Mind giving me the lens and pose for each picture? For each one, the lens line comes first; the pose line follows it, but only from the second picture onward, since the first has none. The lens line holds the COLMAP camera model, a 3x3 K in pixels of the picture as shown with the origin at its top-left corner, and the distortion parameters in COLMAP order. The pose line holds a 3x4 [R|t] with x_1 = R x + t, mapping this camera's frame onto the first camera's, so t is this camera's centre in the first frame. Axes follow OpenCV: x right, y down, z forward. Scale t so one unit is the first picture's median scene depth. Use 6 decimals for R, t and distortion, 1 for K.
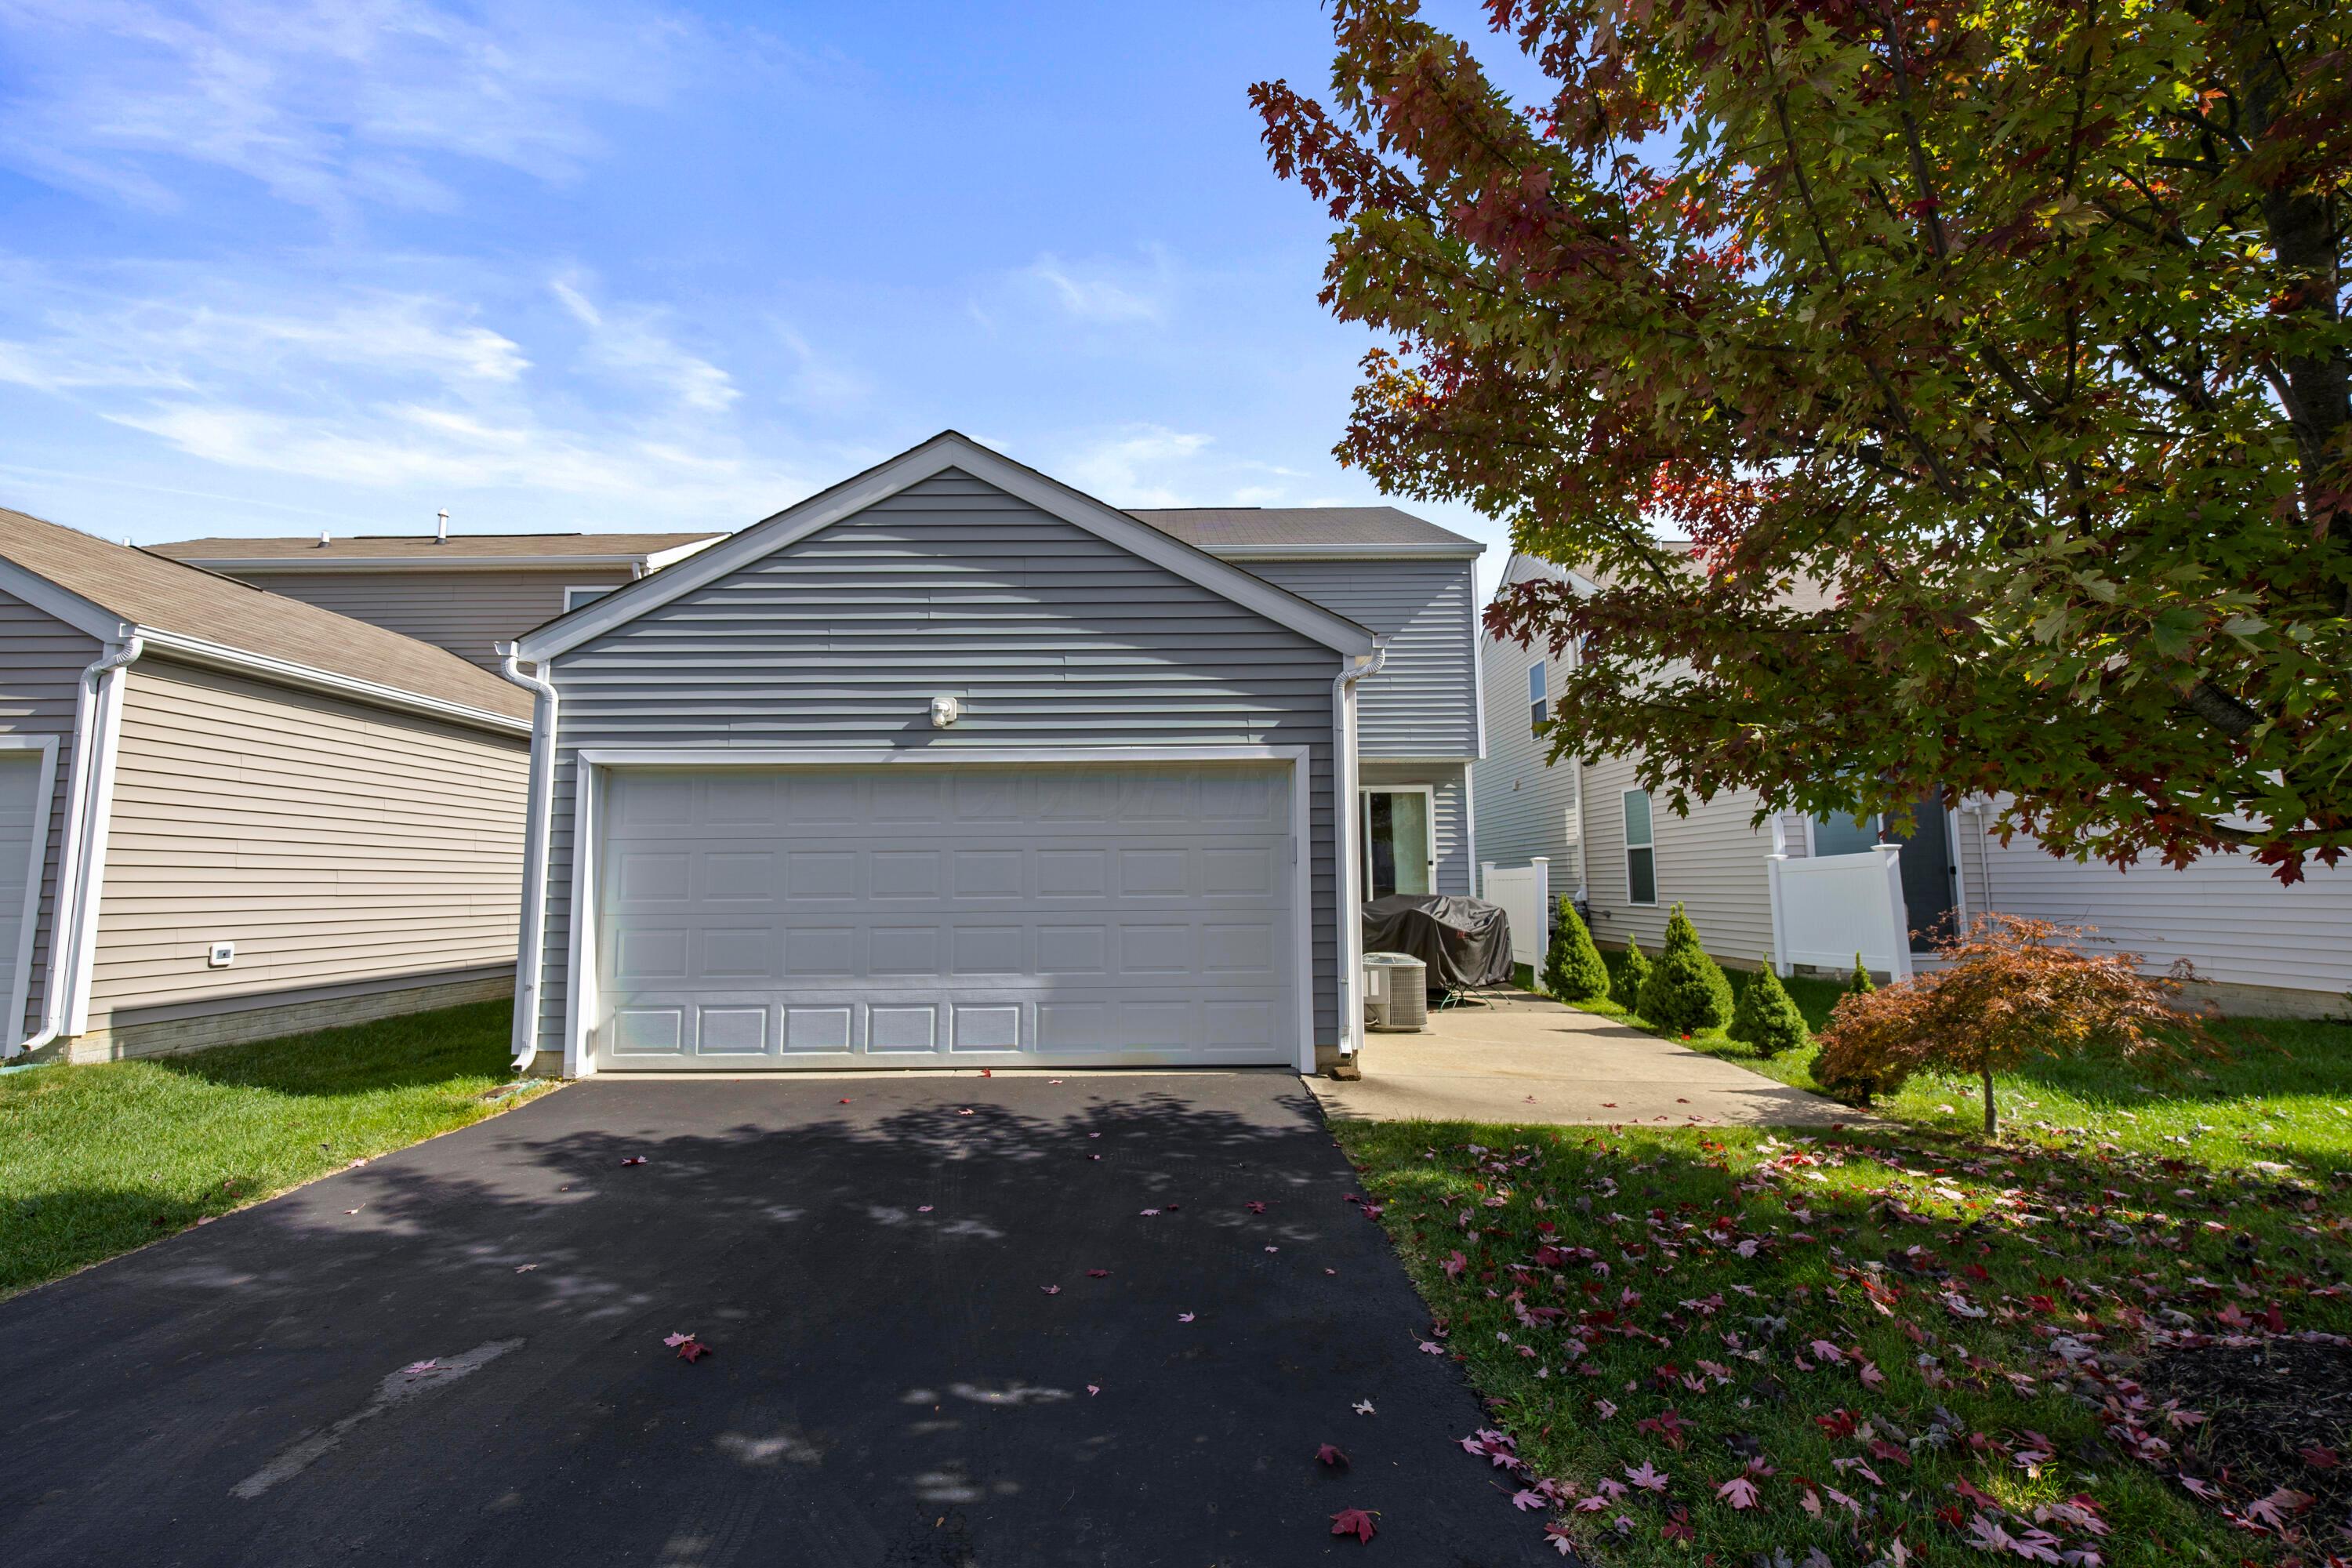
lens RADIAL K [[972.8, 0, 1173.1], [0, 972.8, 776.6], [0, 0, 1]] dist [0.001862, -0.005179]
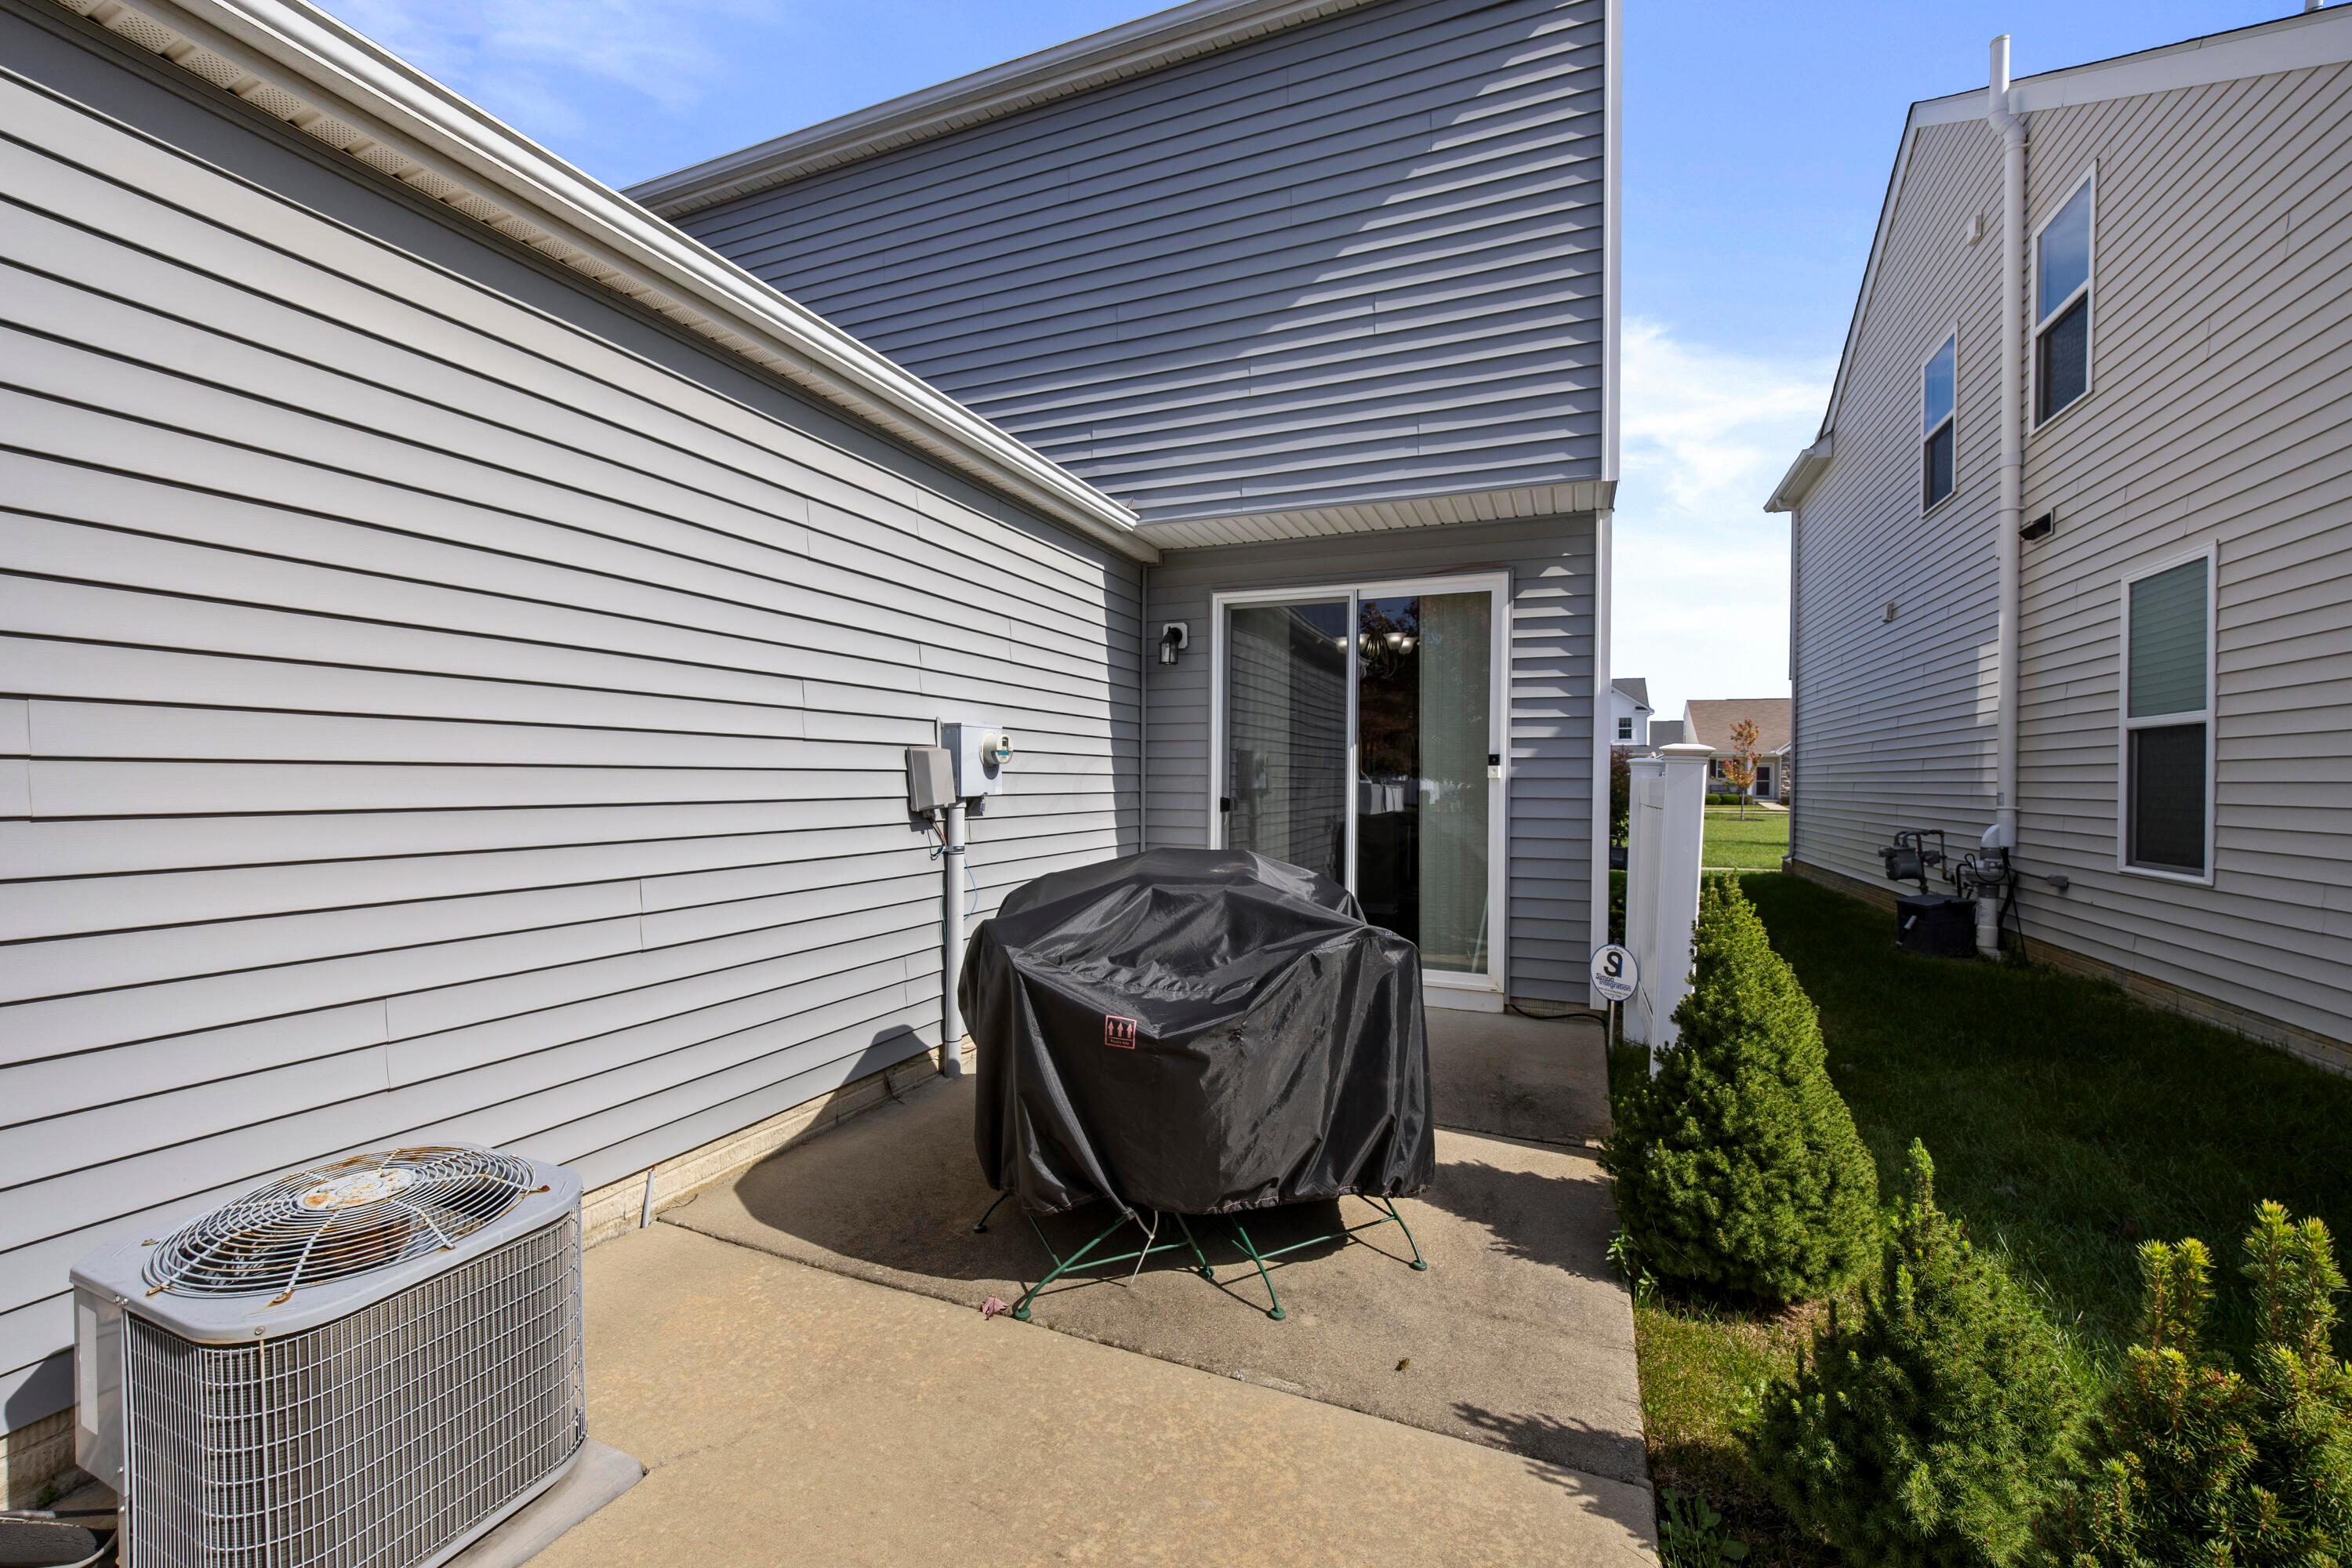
lens RADIAL K [[958.6, 0, 1176.0], [0, 958.6, 784.0], [0, 0, 1]] dist [0.000520, -0.000727]
pose [[0.925873, 0.016972, -0.377453, 0.582129], [0.026710, 0.993551, 0.110193, 0.098403], [0.376889, -0.112107, 0.919449, 1.121647]]
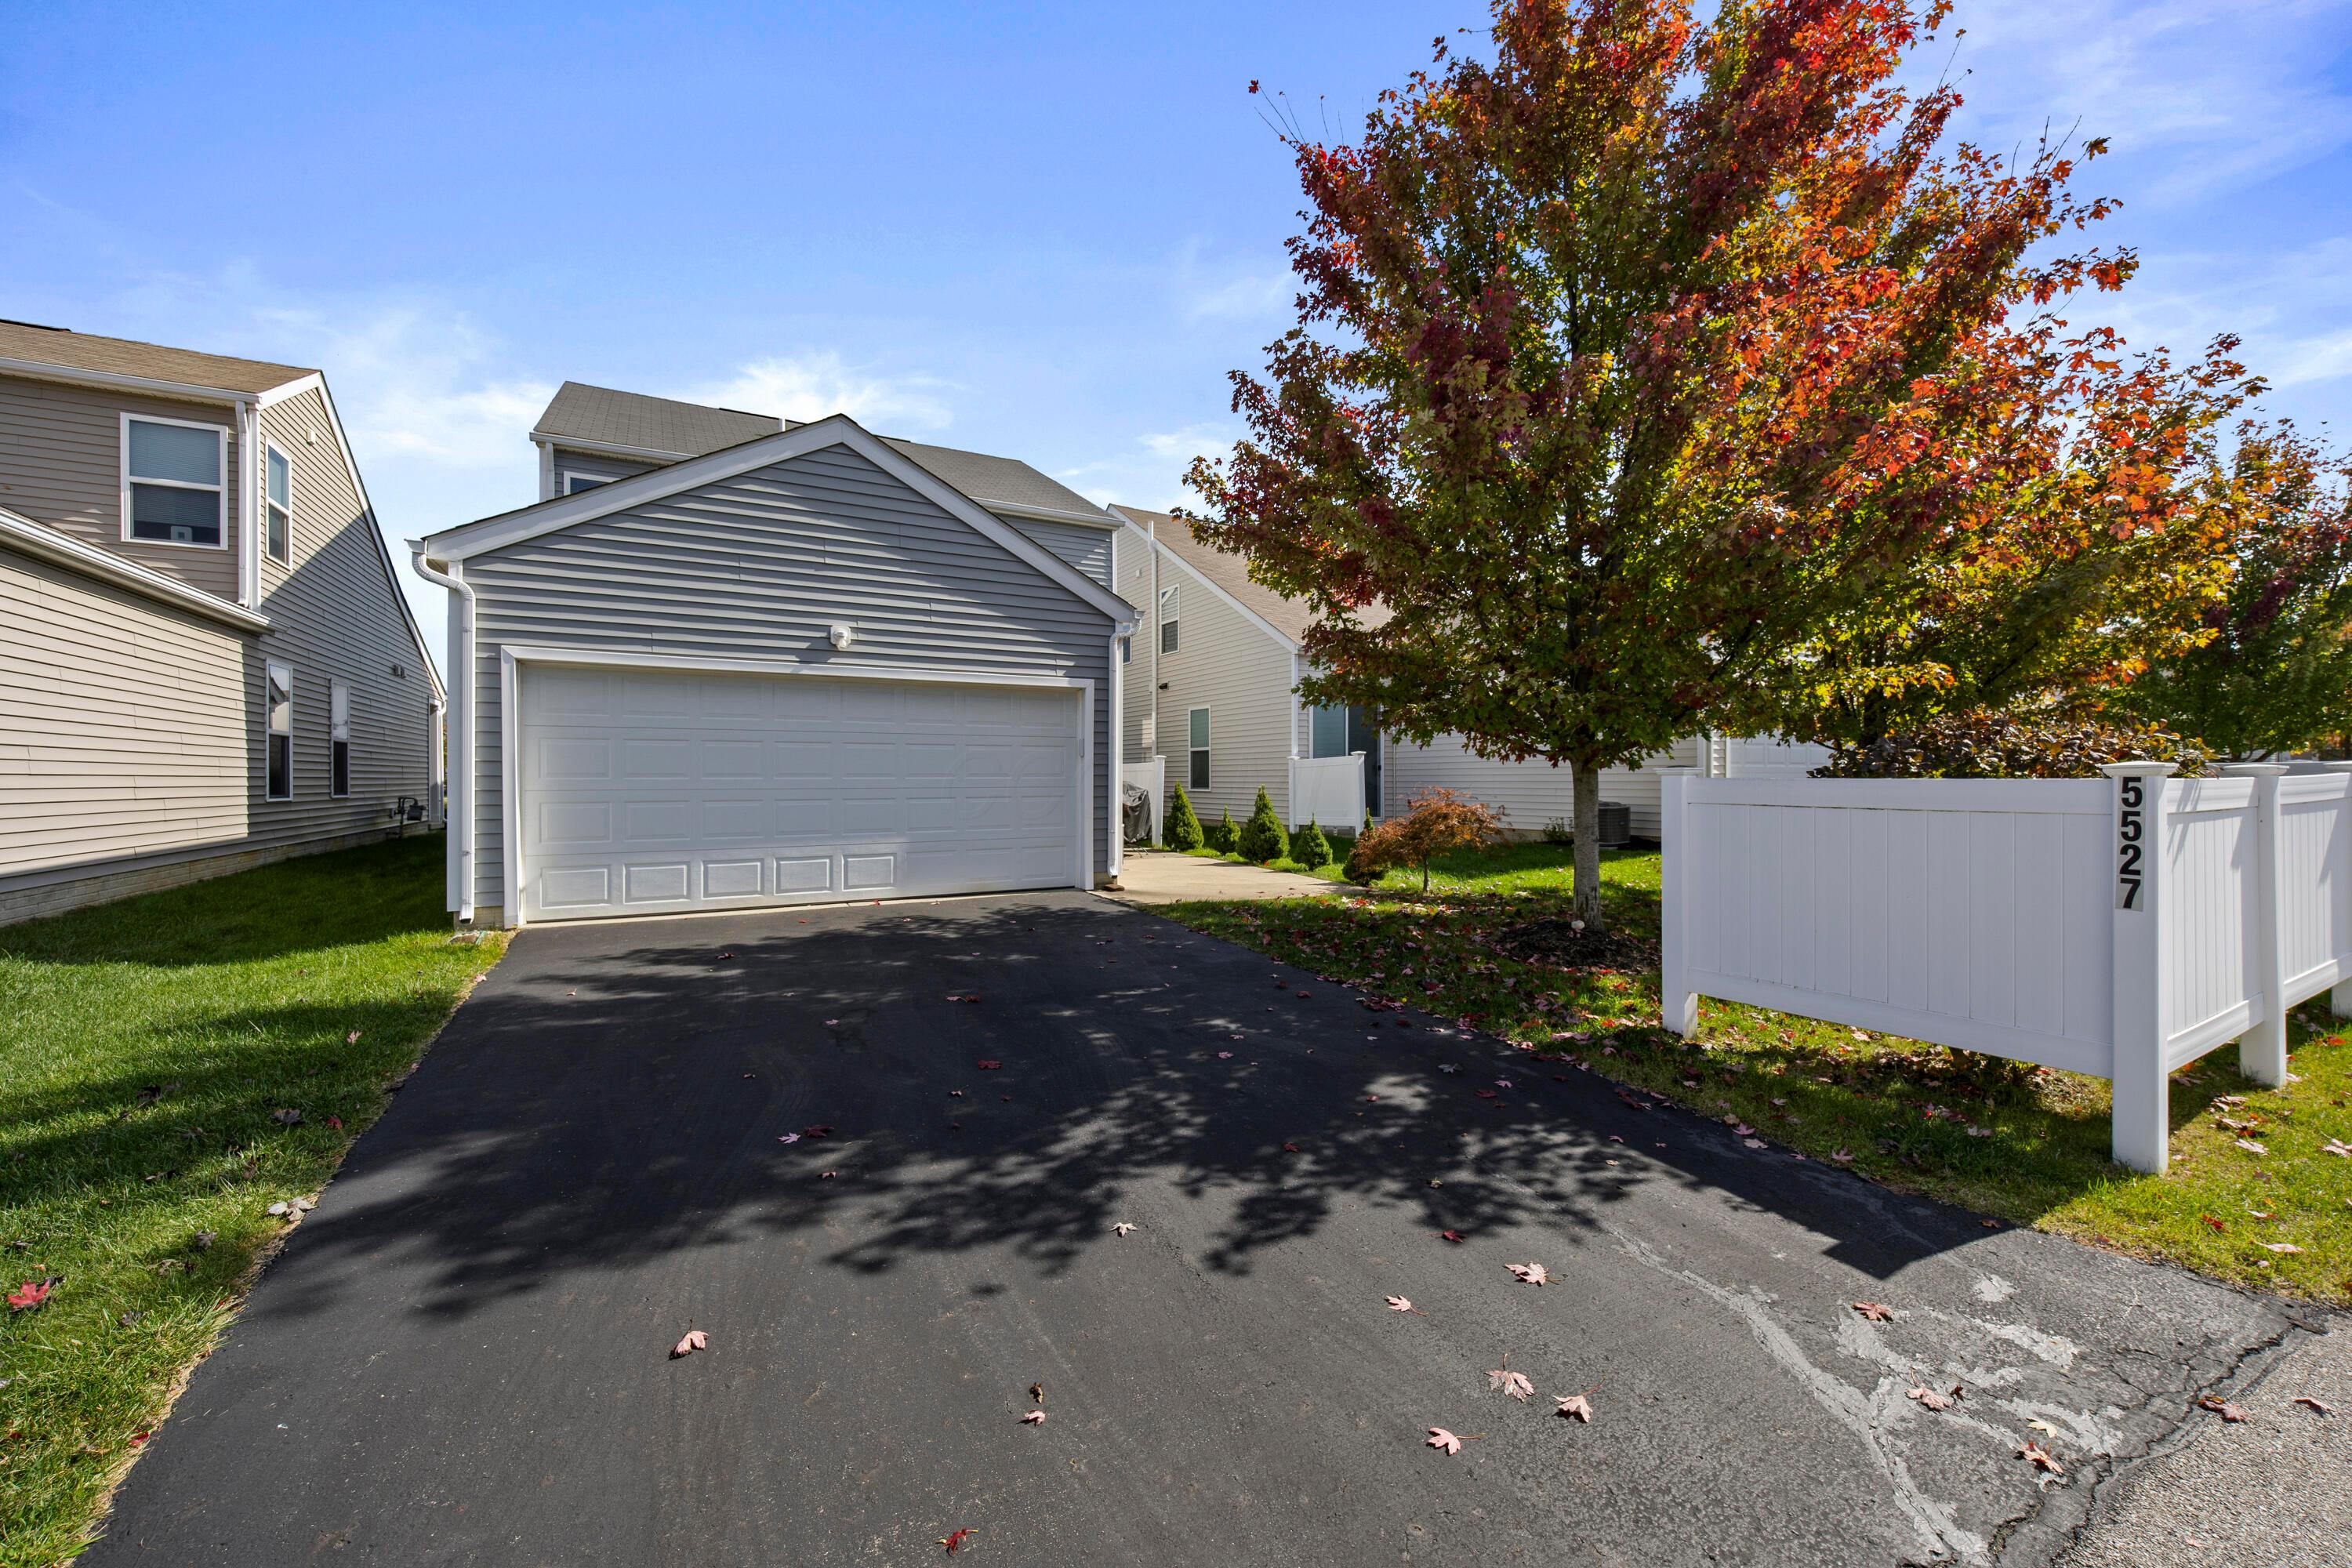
lens RADIAL K [[908.4, 0, 1175.0], [0, 908.4, 776.9], [0, 0, 1]] dist [0.001072, -0.000030]
pose [[0.872694, 0.005903, 0.488232, -0.443780], [-0.058174, 0.994061, 0.091965, -0.018278], [-0.484790, -0.108660, 0.867855, -0.311544]]
